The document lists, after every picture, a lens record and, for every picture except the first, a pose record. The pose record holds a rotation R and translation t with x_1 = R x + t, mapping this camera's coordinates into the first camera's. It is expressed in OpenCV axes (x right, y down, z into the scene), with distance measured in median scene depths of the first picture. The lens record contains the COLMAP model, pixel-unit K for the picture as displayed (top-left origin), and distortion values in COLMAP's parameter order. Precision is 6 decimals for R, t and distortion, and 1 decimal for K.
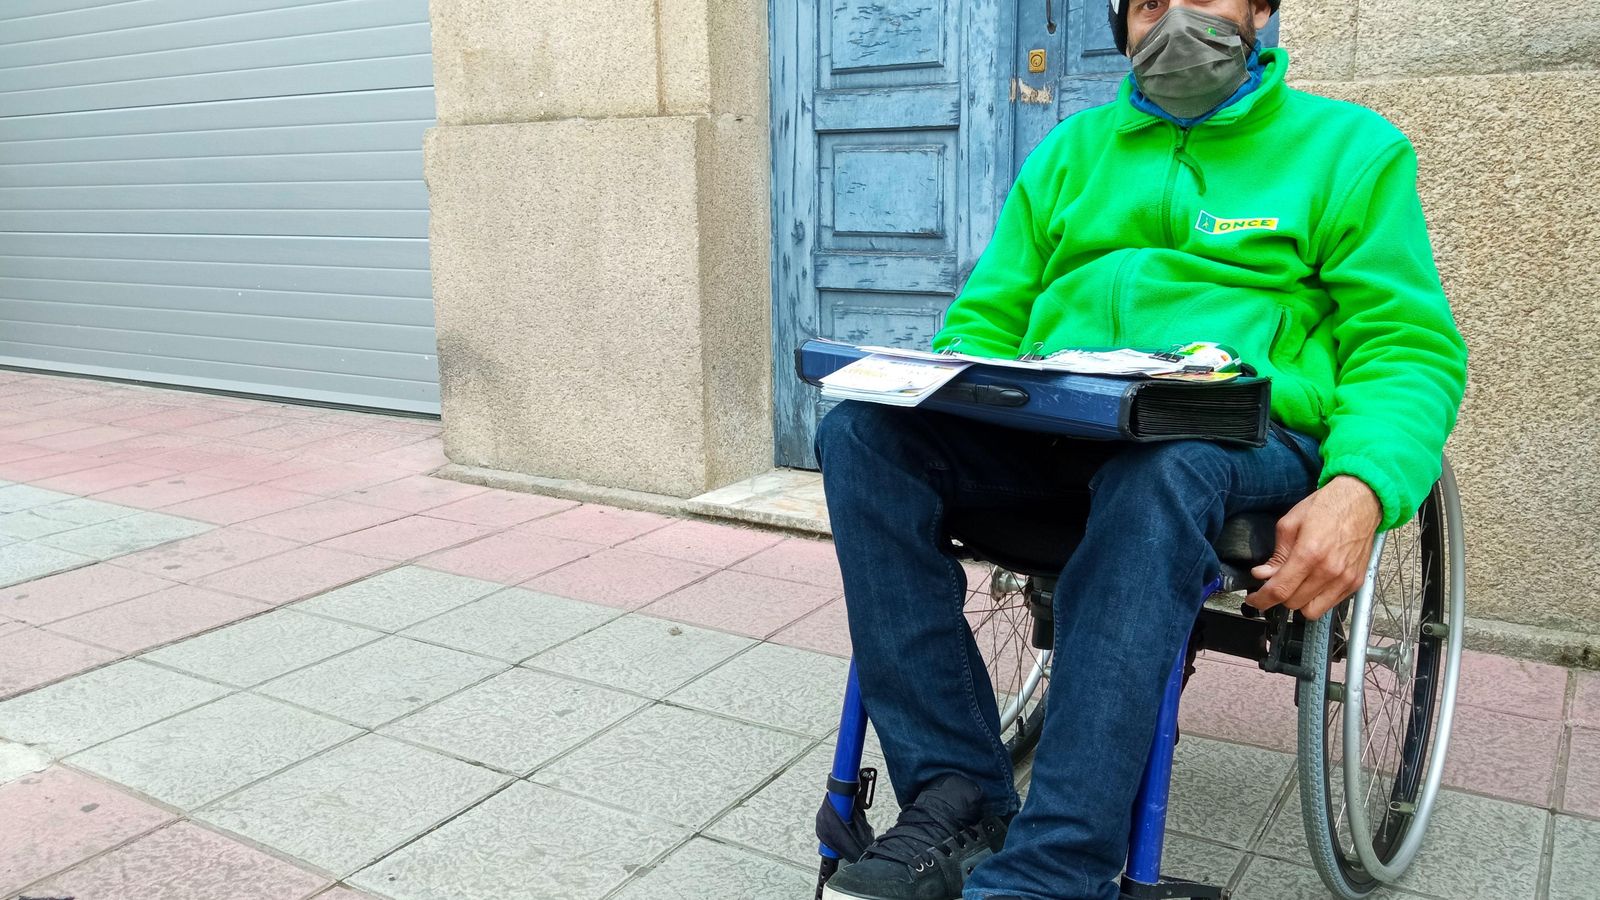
lens RADIAL K [[1267.5, 0, 801.3], [0, 1267.5, 449.0], [0, 0, 1]] dist [0.052126, -0.042962]
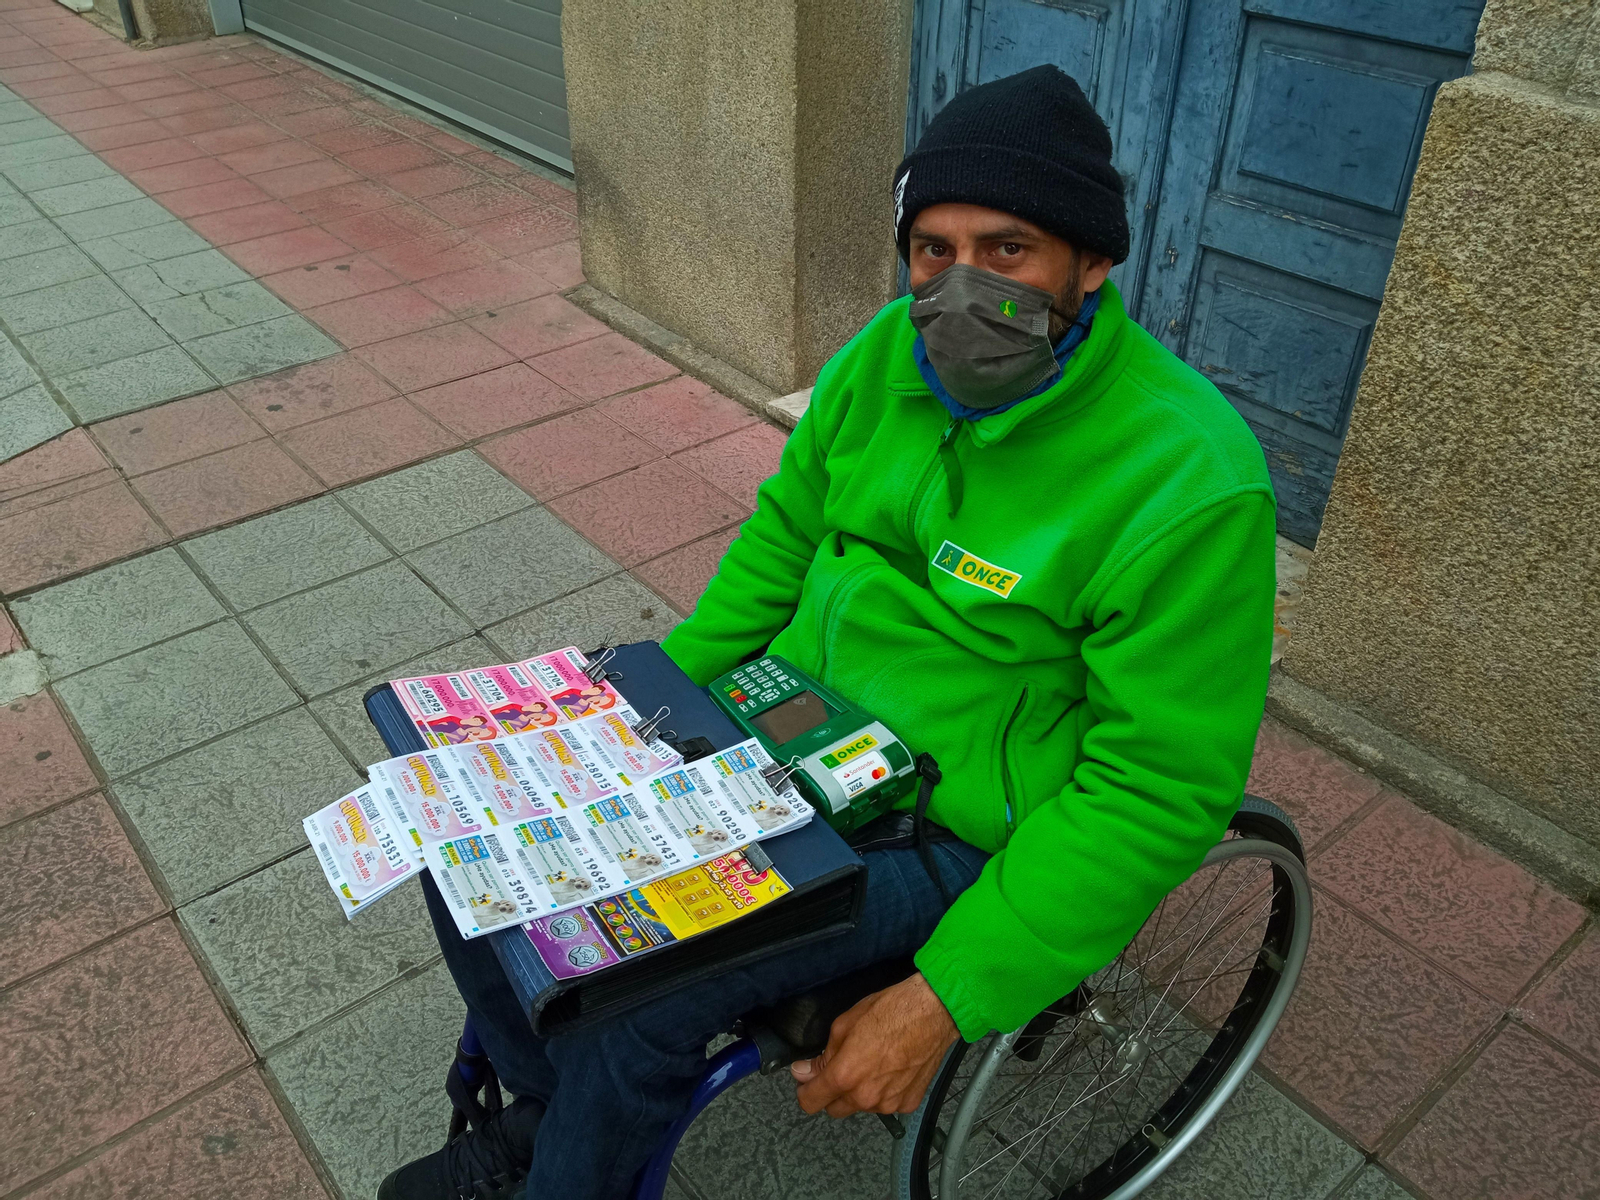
lens RADIAL K [[1281.4, 0, 804.5], [0, 1281.4, 607.3], [0, 0, 1]] dist [0.039748, -0.020484]
pose [[0.950339, 0.195669, -0.242012, 0.193720], [-0.085688, 0.912085, 0.400948, -0.203313], [0.299188, -0.360299, 0.883556, 0.127474]]
